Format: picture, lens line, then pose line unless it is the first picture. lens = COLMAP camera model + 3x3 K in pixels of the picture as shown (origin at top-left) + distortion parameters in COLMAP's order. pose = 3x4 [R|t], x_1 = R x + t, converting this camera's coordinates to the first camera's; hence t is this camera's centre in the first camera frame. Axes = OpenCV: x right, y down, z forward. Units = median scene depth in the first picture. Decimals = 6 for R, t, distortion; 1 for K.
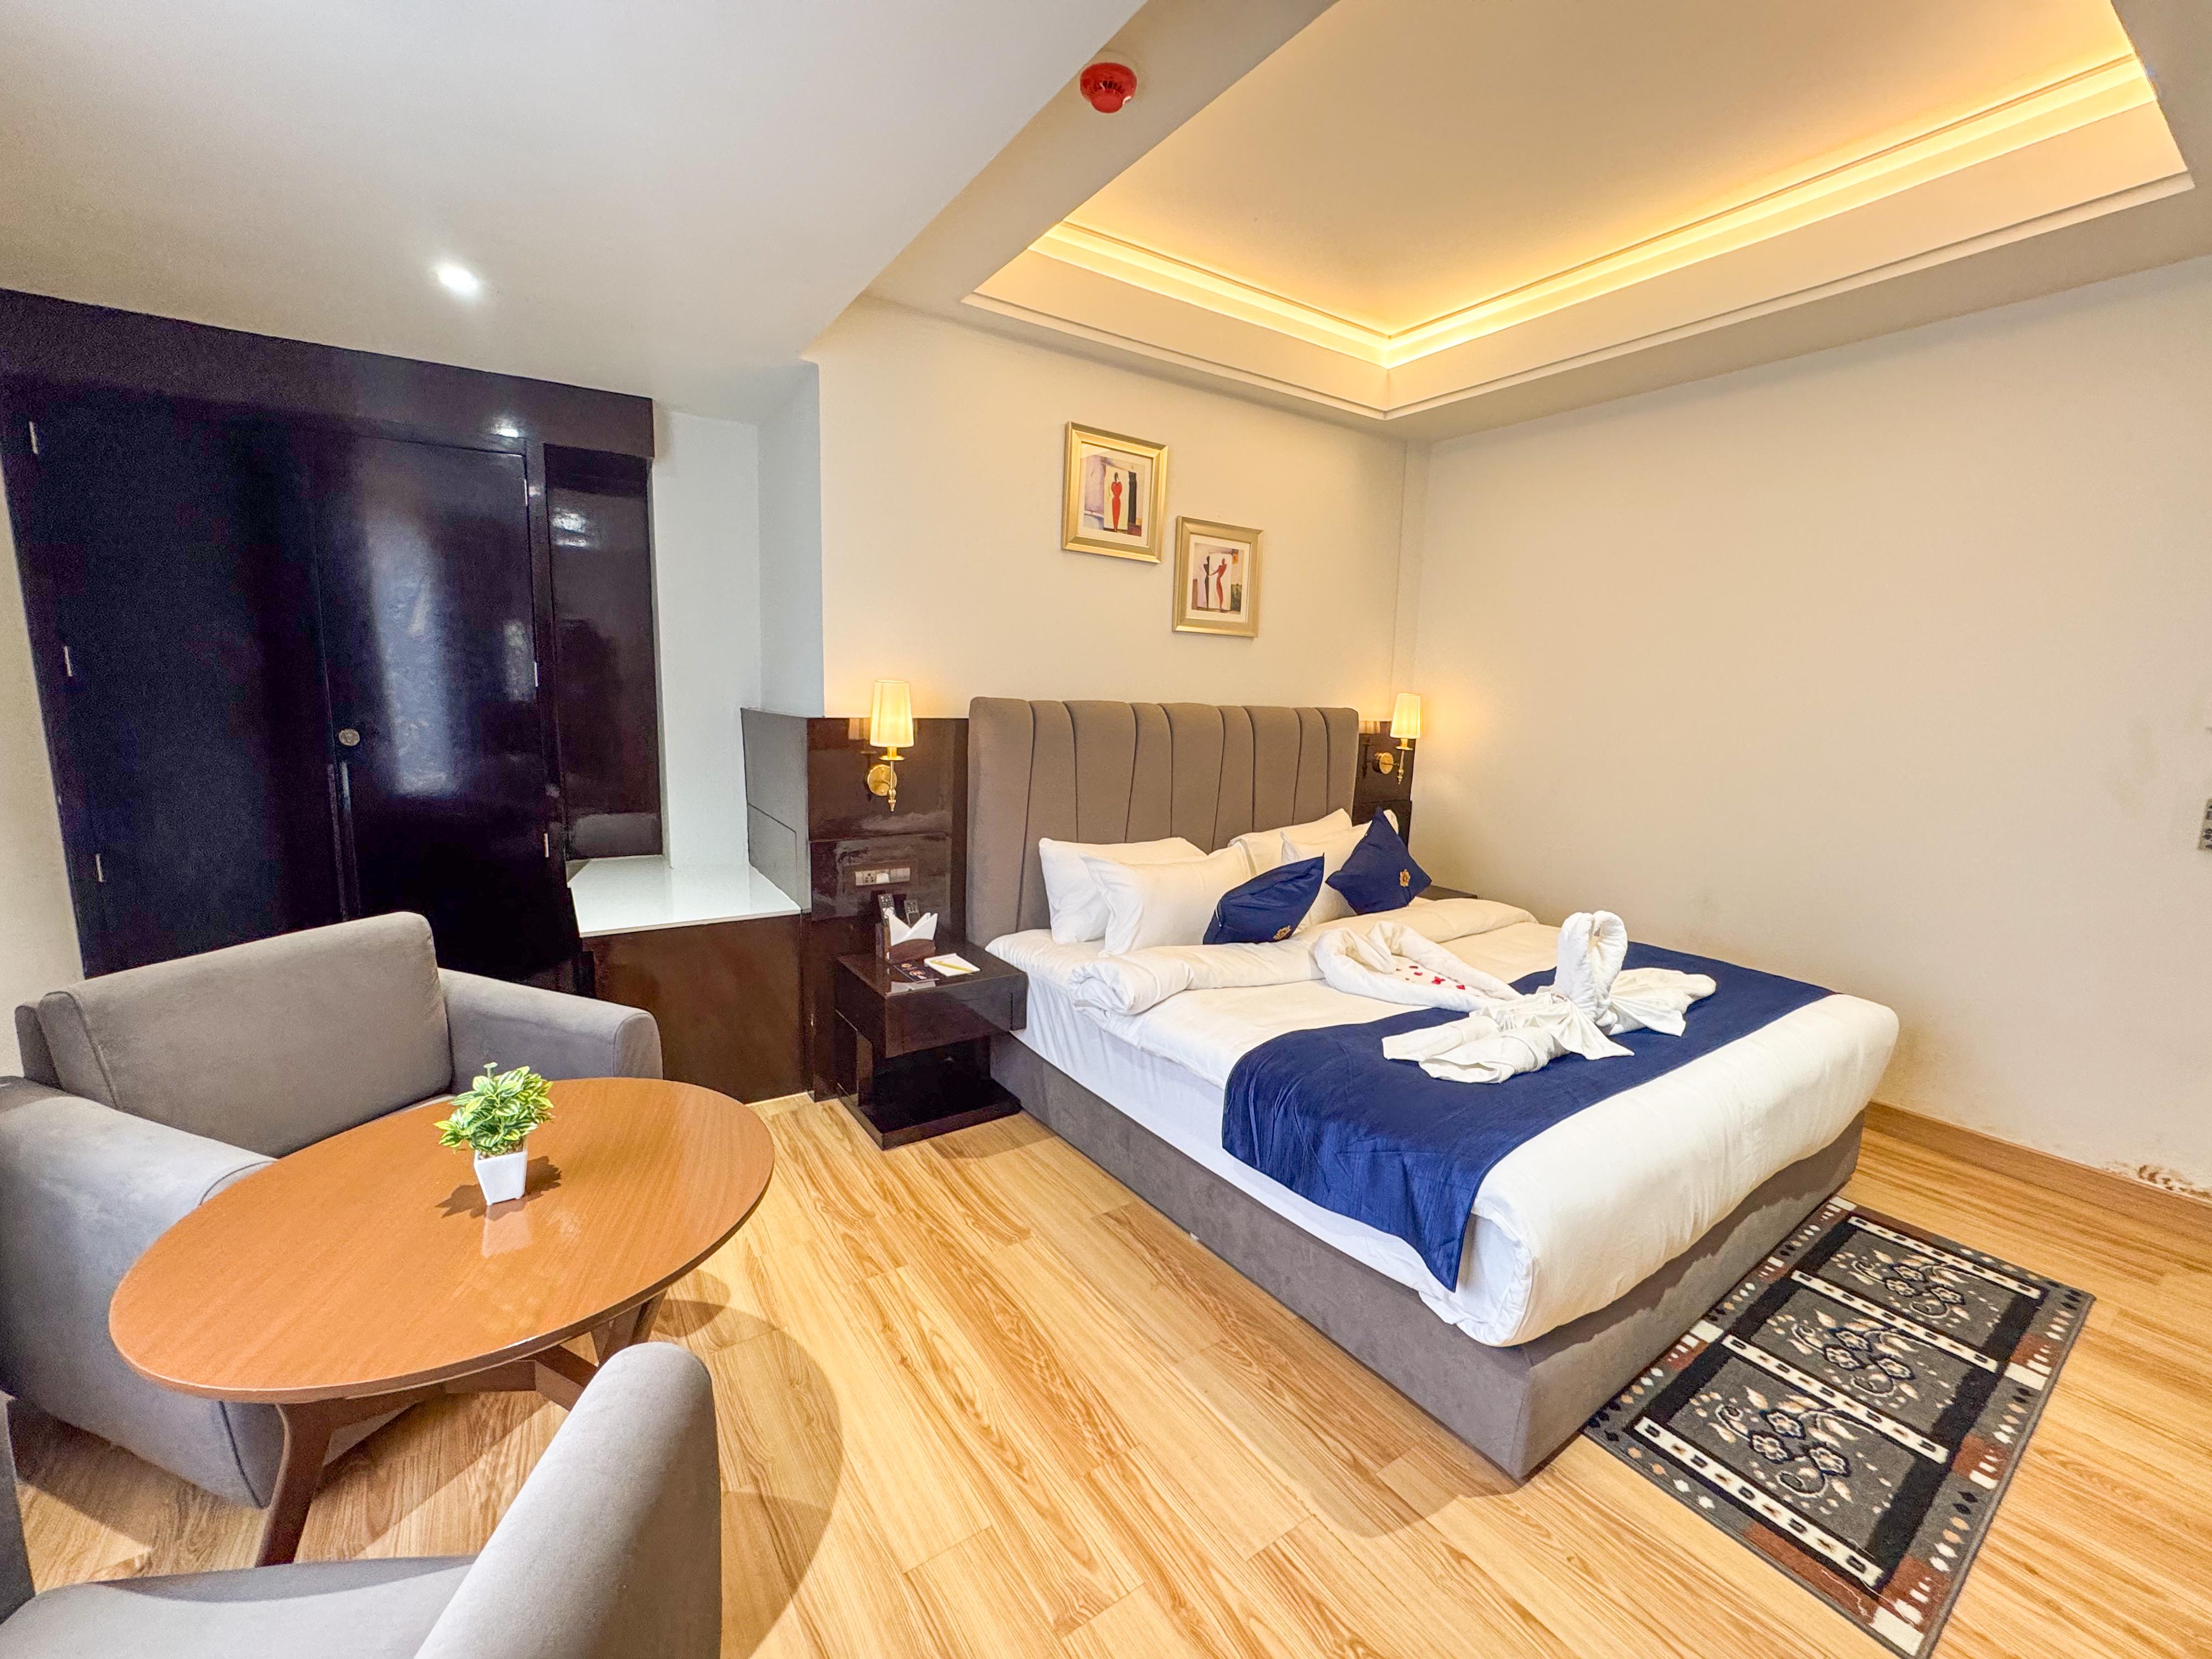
lens RADIAL K [[901.2, 0, 1103.2], [0, 901.2, 829.4], [0, 0, 1]] dist [-0.038003, 0.017181]
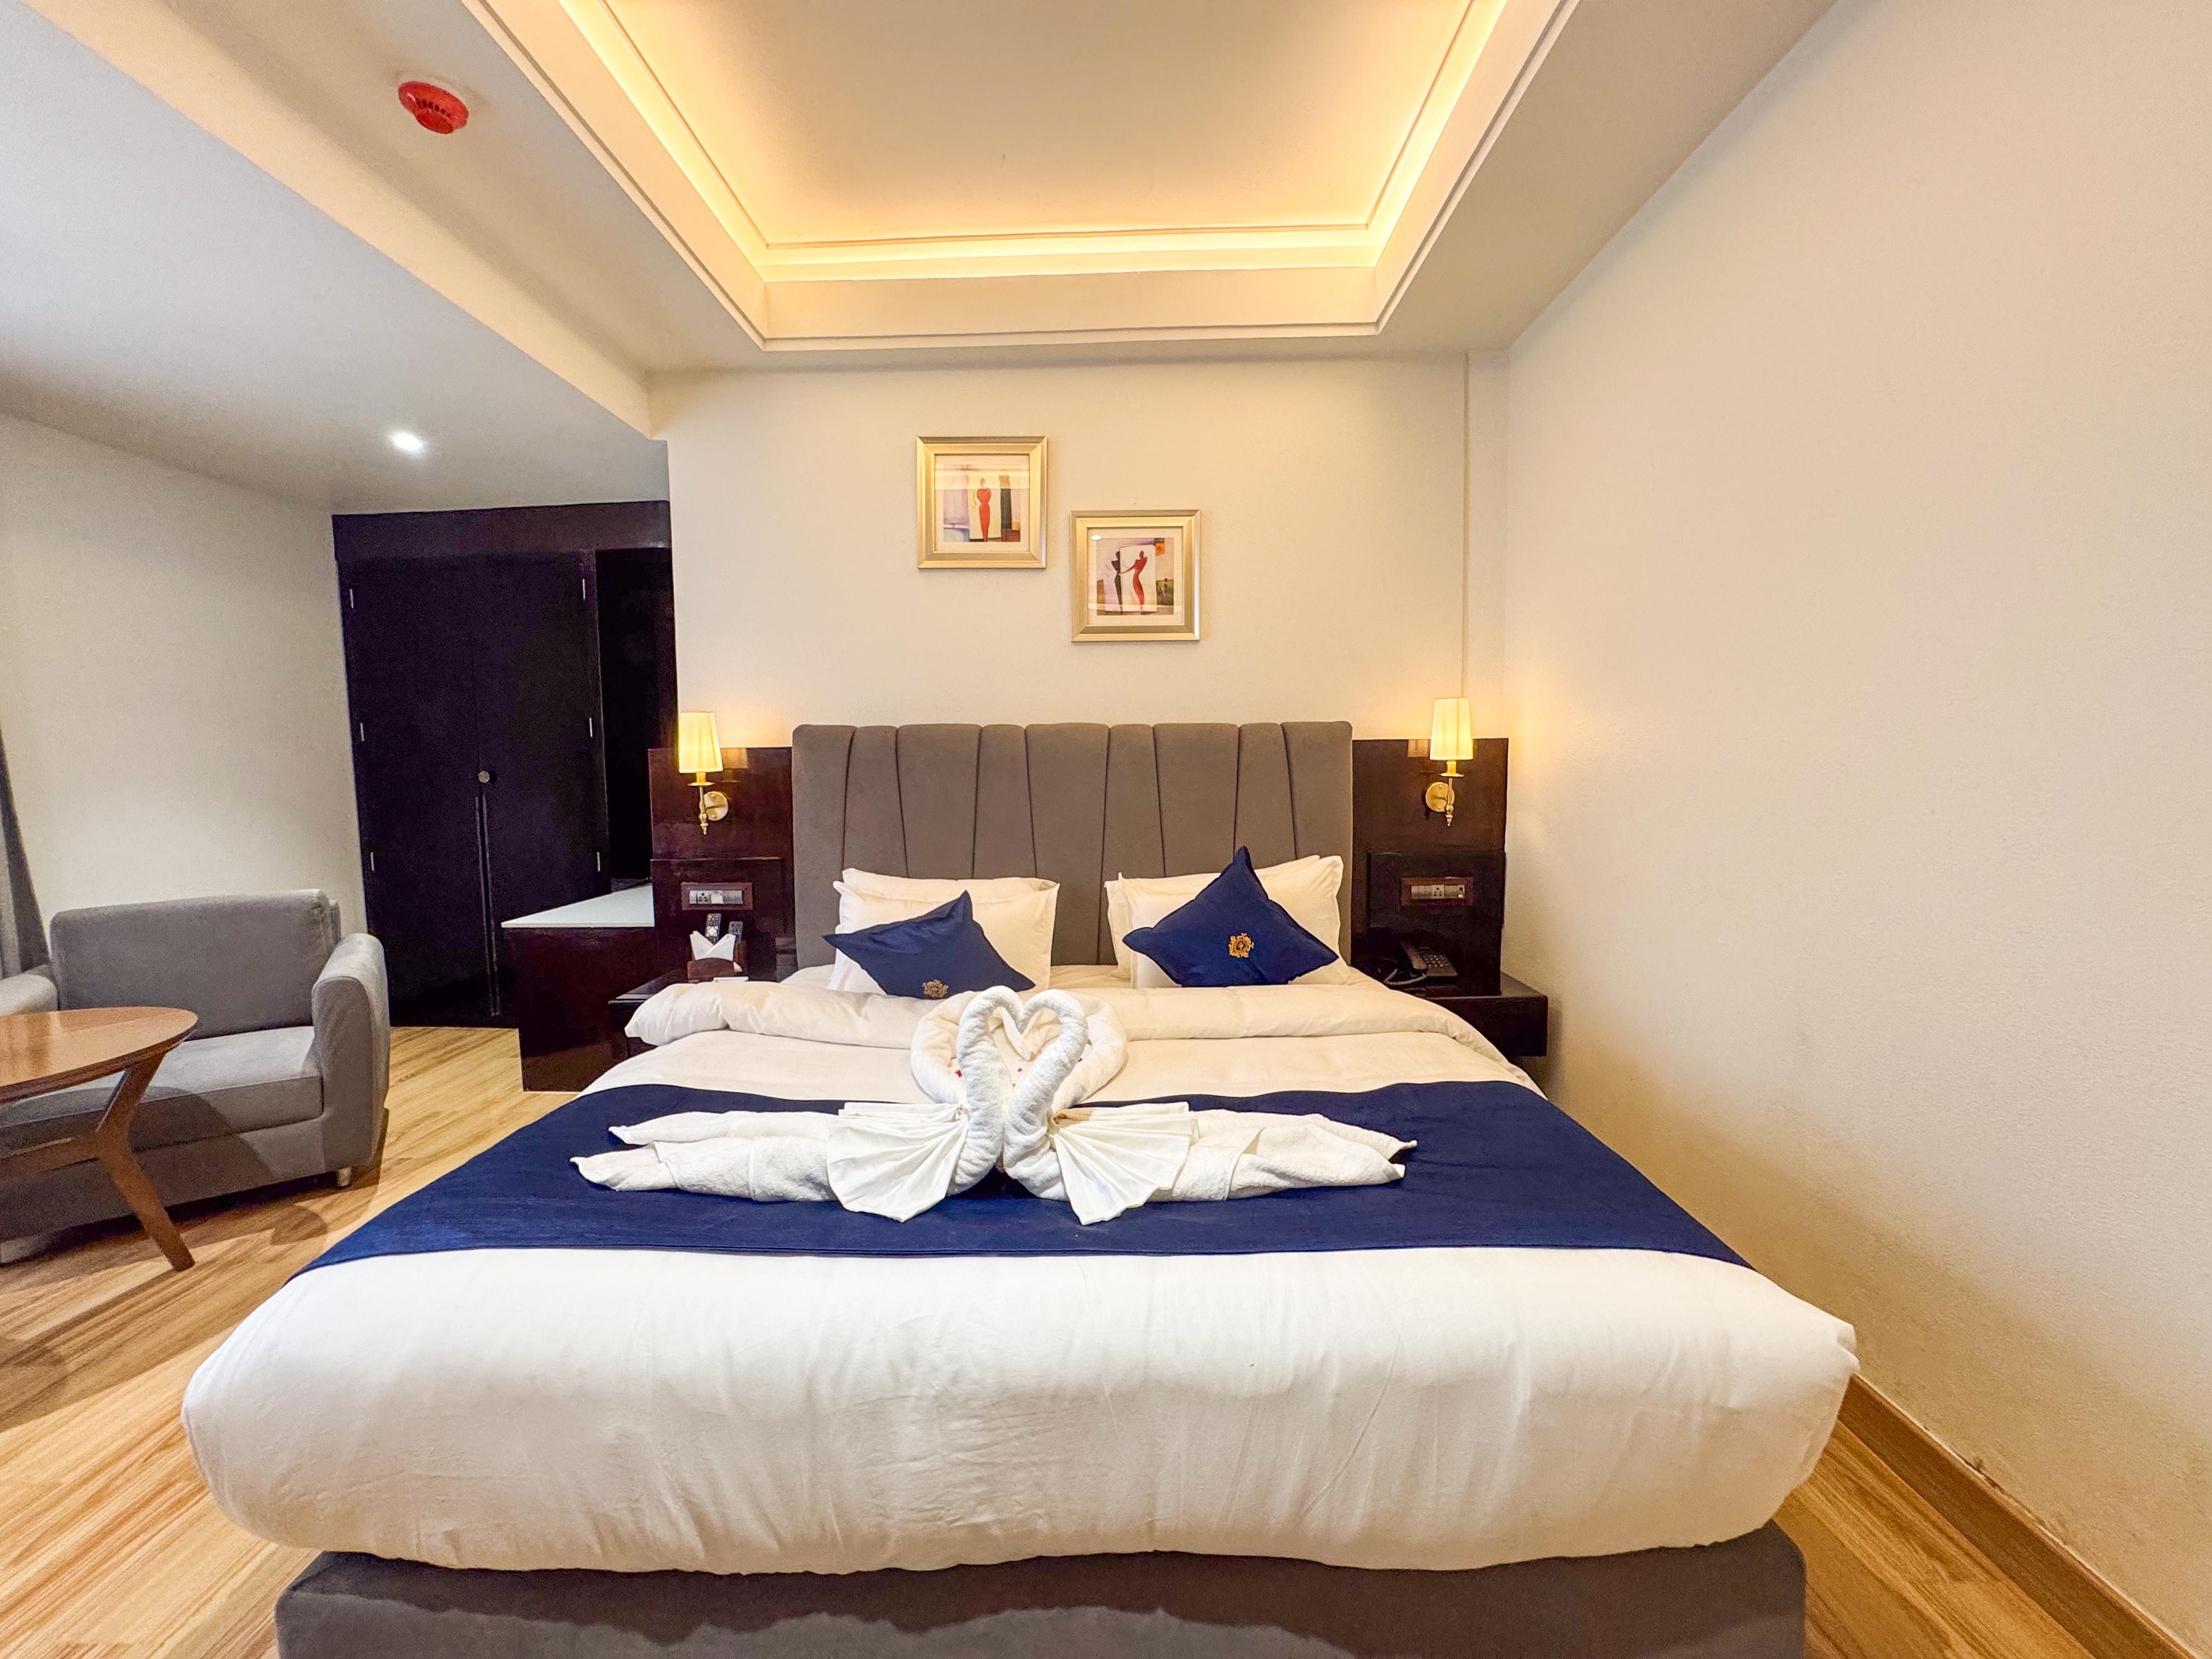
lens RADIAL K [[901.2, 0, 1103.2], [0, 901.2, 829.4], [0, 0, 1]] dist [-0.038003, 0.017181]
pose [[0.817972, 0.007625, -0.575207, 0.676849], [-0.055189, 0.996340, -0.065275, 0.015561], [0.572604, 0.085138, 0.815399, 0.365543]]
